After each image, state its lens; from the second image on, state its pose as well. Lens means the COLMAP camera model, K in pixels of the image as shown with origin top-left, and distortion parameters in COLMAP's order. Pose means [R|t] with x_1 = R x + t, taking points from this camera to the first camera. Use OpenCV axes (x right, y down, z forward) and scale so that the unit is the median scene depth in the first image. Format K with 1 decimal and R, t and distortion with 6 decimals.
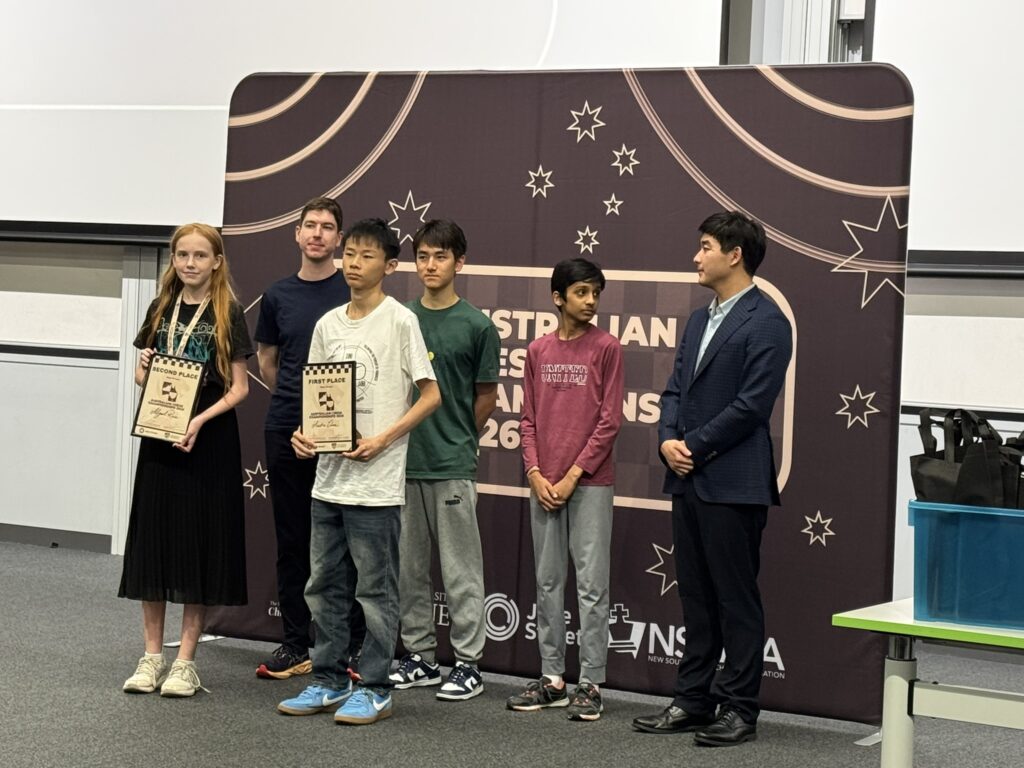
lens RADIAL K [[2441.8, 0, 512.0], [0, 2441.8, 384.0], [0, 0, 1]] dist [0.042797, 0.647006]
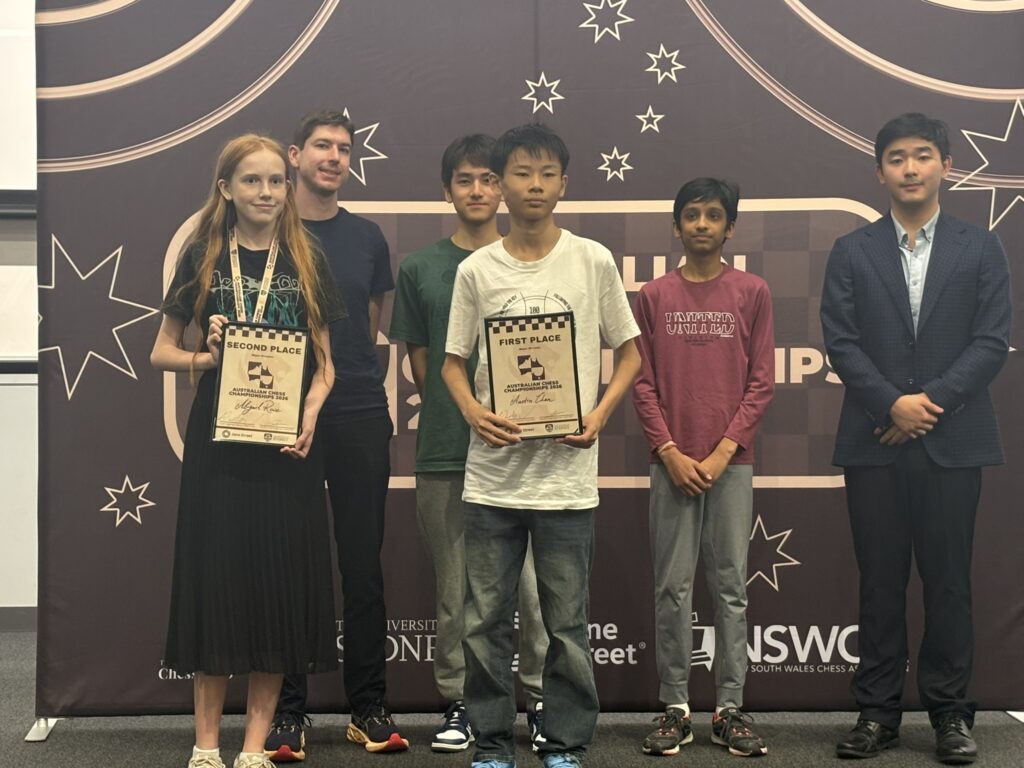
lens RADIAL K [[2178.0, 0, 512.0], [0, 2178.0, 384.0], [0, 0, 1]] dist [0.225846, -0.584382]
pose [[0.850301, -0.059560, 0.522915, -0.404535], [0.059482, 0.998085, 0.016958, -0.000573], [-0.522924, 0.016685, 0.852216, 0.424984]]
